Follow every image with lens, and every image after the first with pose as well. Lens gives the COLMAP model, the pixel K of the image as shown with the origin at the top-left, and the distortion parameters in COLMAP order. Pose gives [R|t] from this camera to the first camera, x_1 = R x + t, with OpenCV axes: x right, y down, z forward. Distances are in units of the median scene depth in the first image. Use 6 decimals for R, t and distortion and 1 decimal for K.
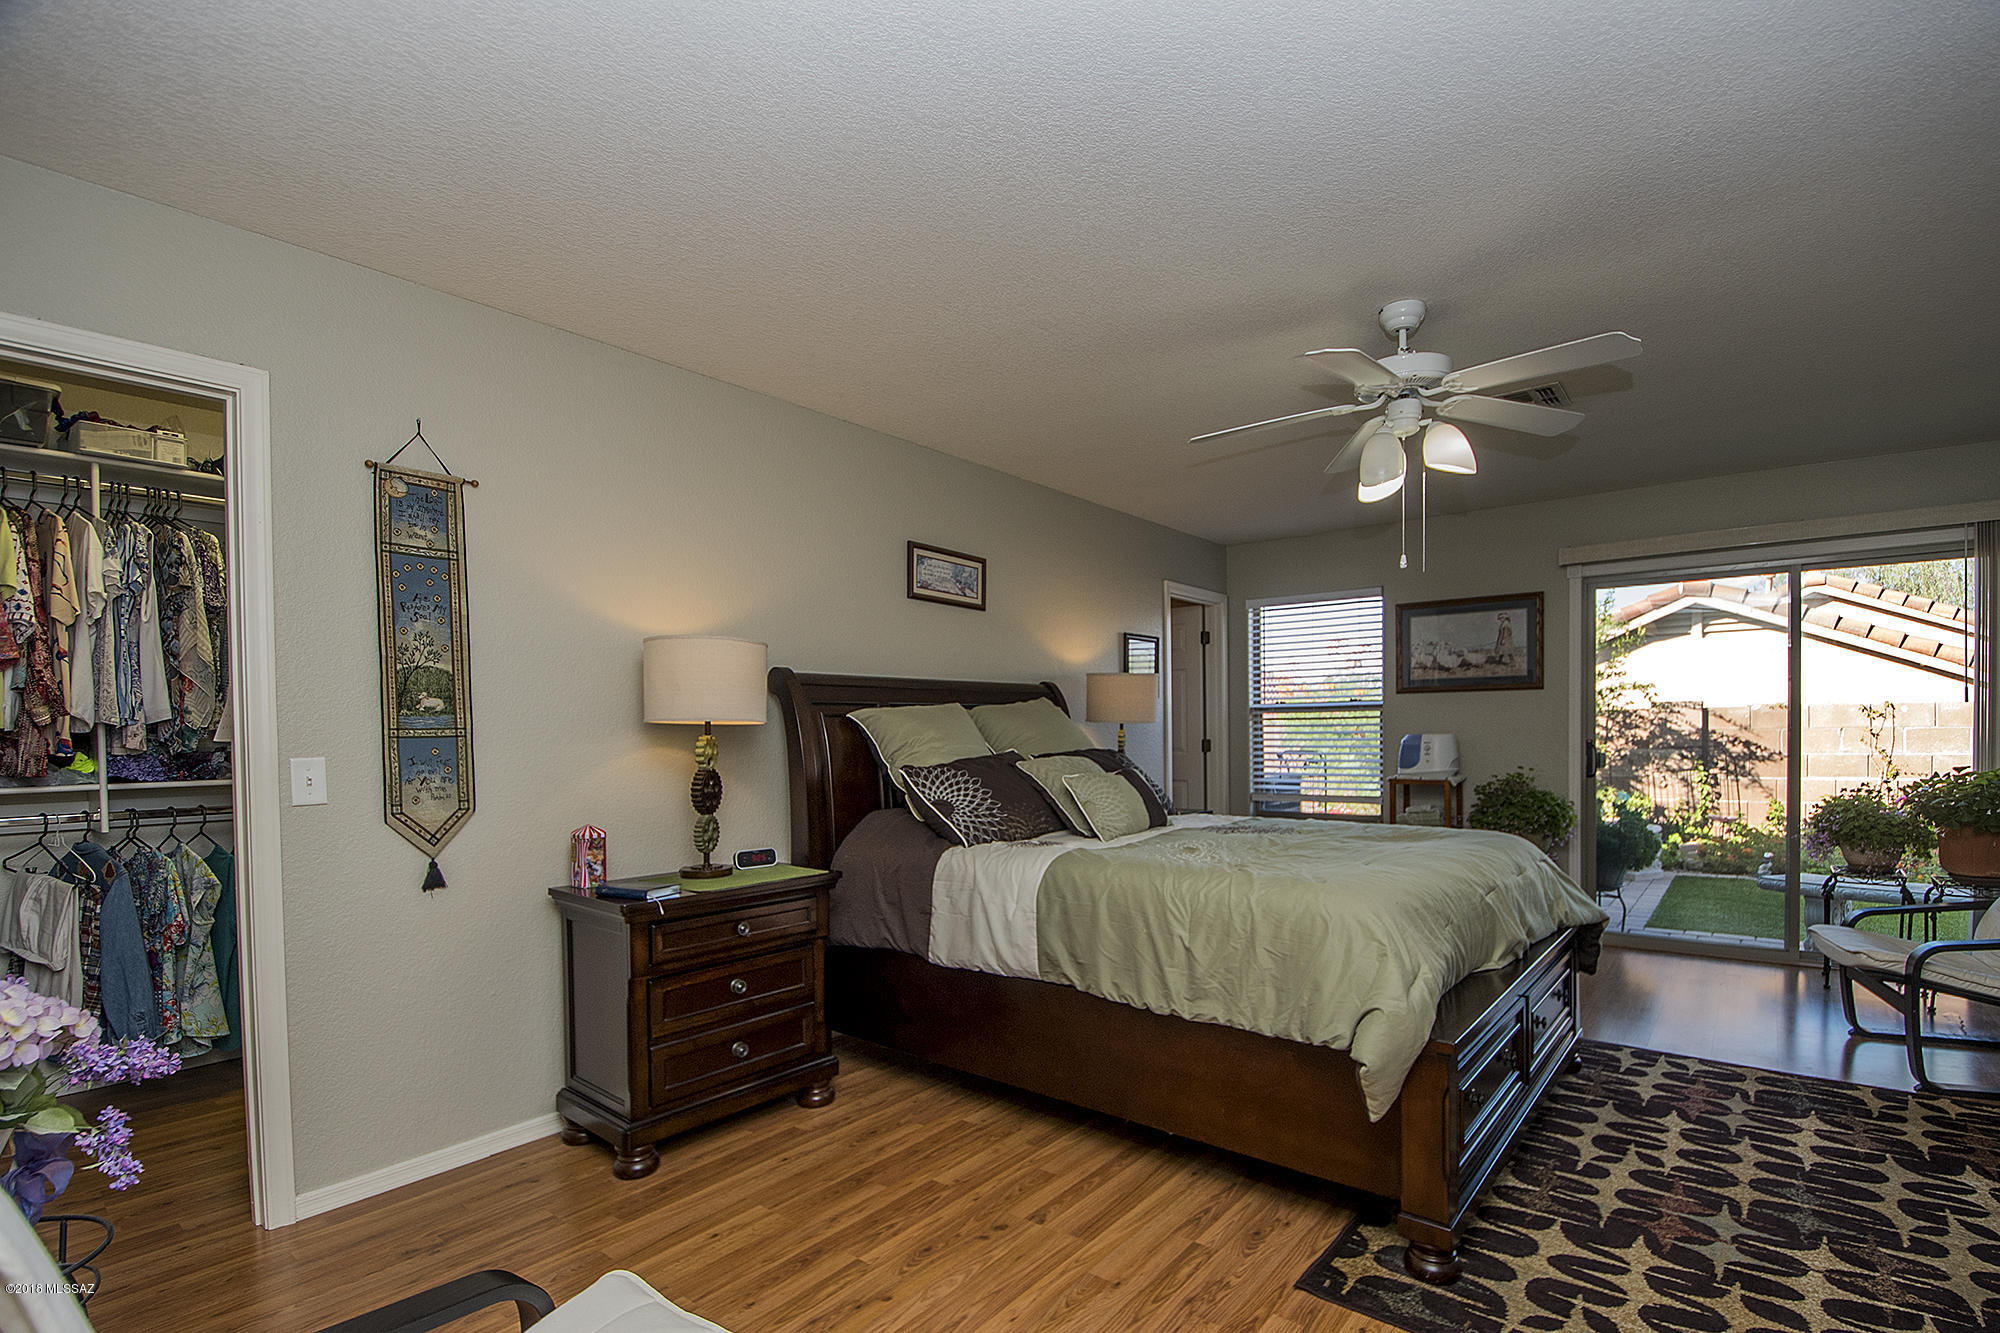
lens RADIAL K [[907.6, 0, 1044.3], [0, 907.6, 760.1], [0, 0, 1]] dist [0.018773, -0.022507]
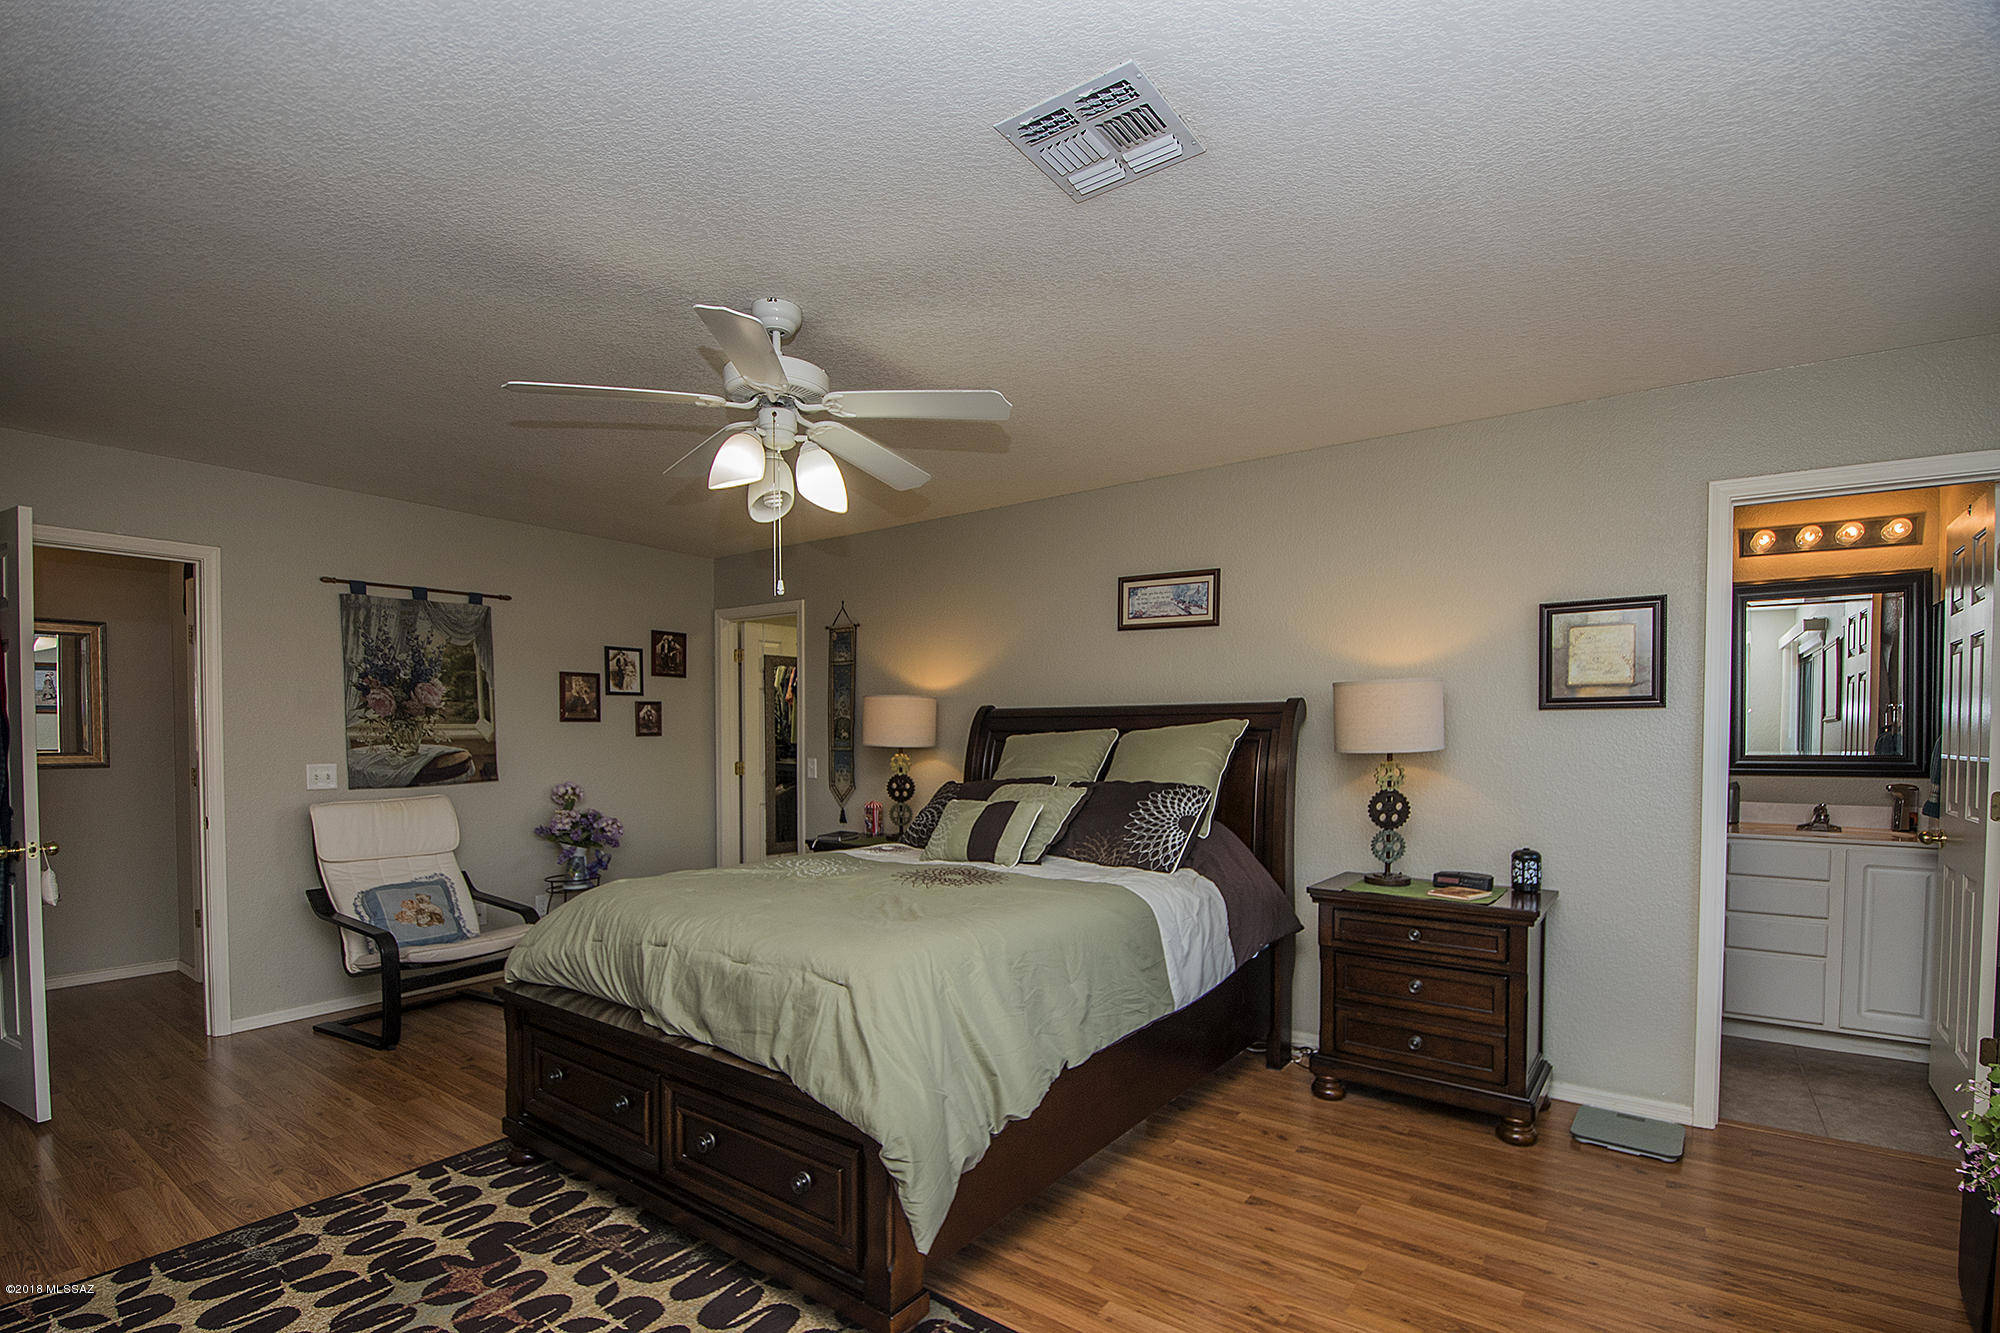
lens RADIAL K [[907.6, 0, 1044.3], [0, 907.6, 760.1], [0, 0, 1]] dist [0.018773, -0.022507]
pose [[0.063979, 0.038074, -0.997225, 1.468684], [-0.034083, 0.998772, 0.035947, -0.095916], [0.997369, 0.031689, 0.065198, 1.338545]]
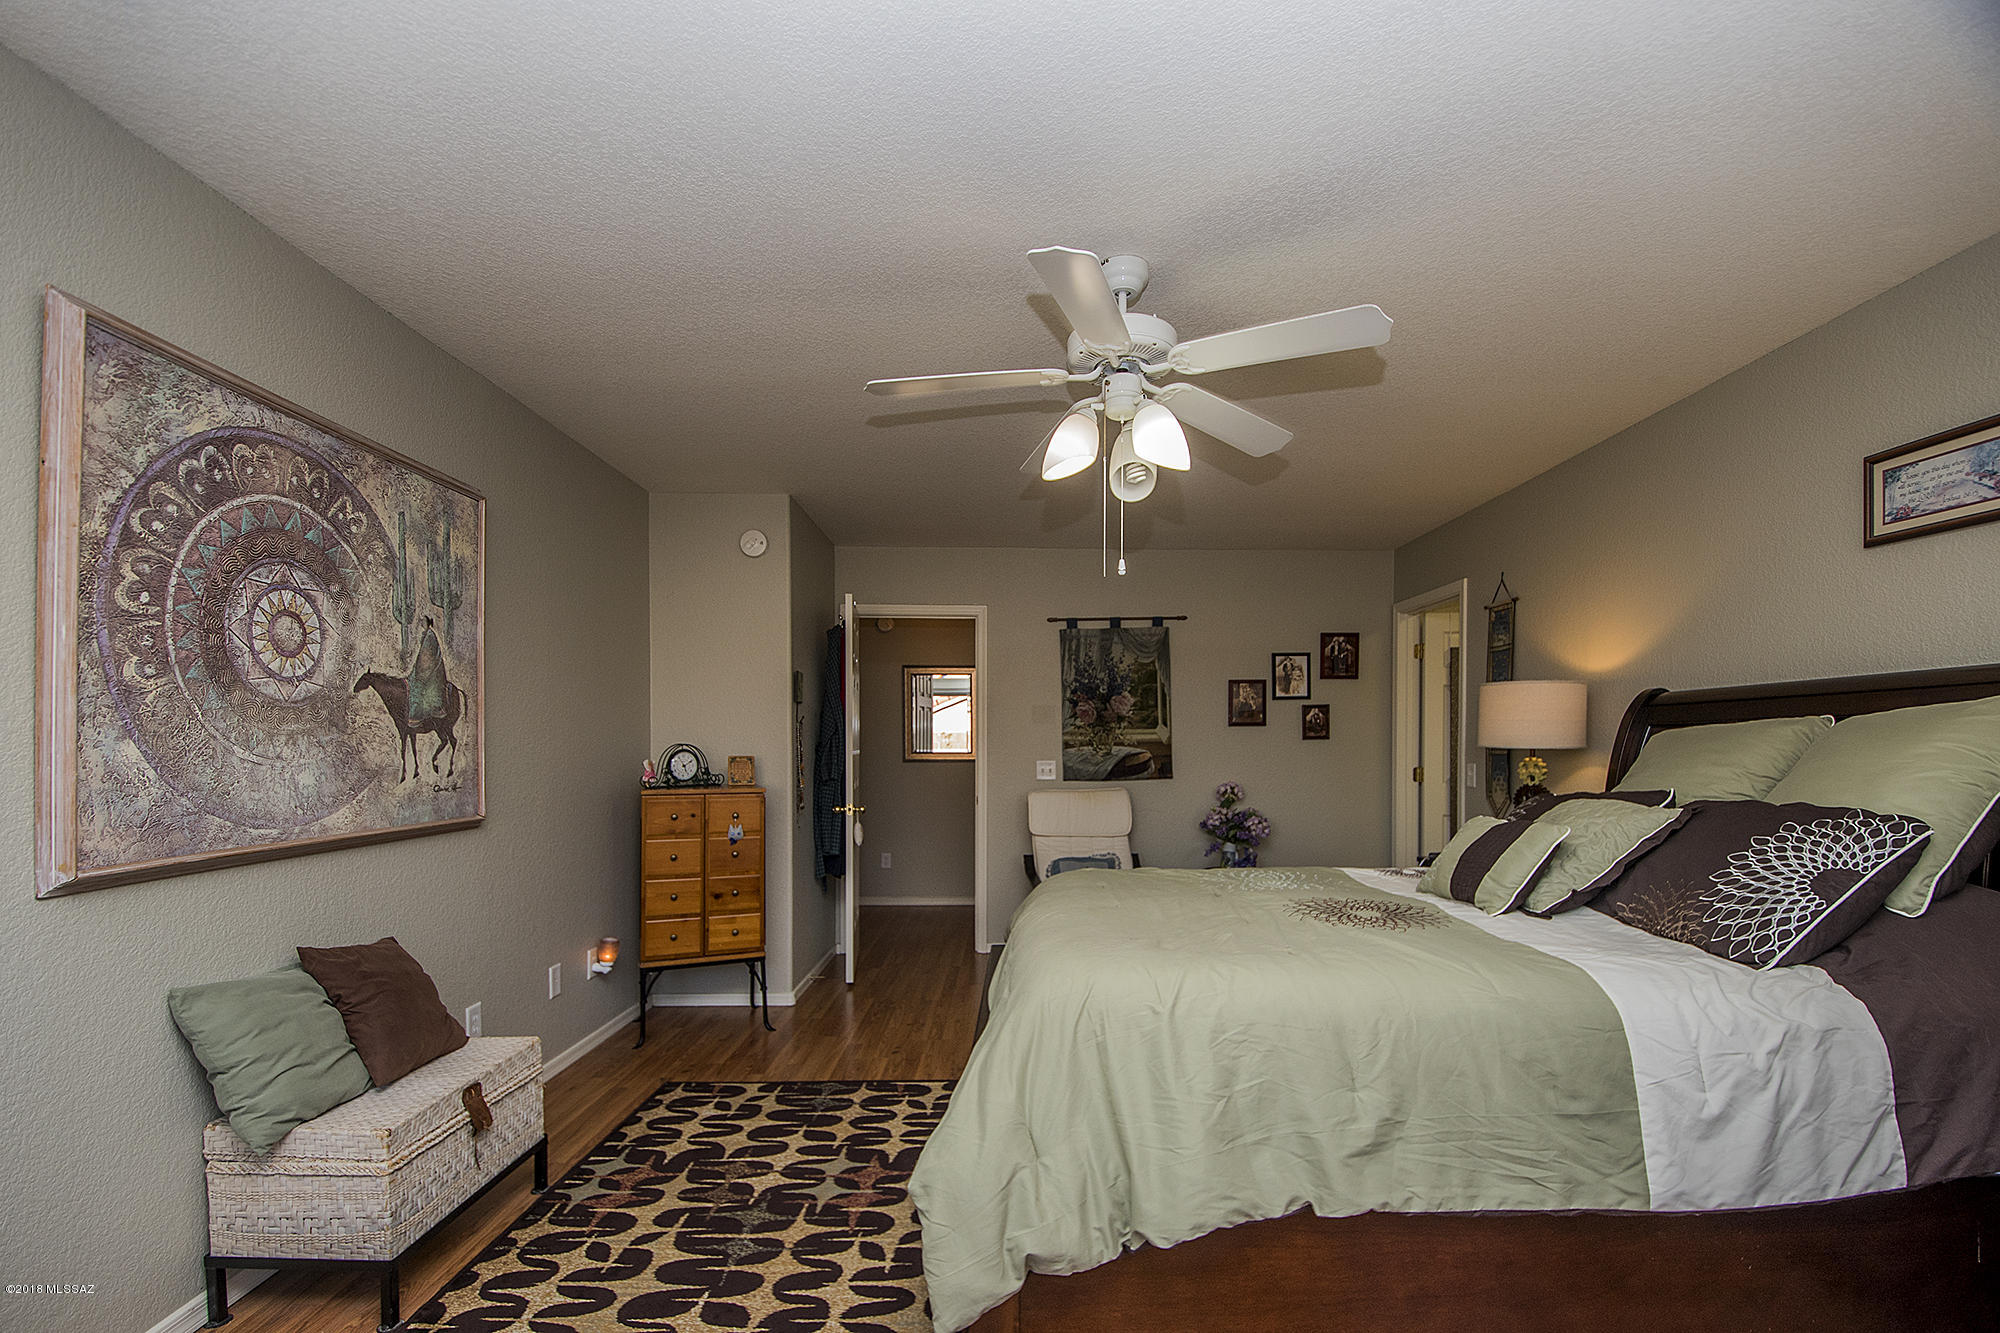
lens RADIAL K [[886.0, 0, 1036.0], [0, 886.0, 755.9], [0, 0, 1]] dist [0.011168, -0.020832]
pose [[-0.774205, 0.017402, -0.632695, 1.085636], [-0.011563, 0.999066, 0.041628, -0.083587], [0.632829, 0.039544, -0.773281, 1.759942]]
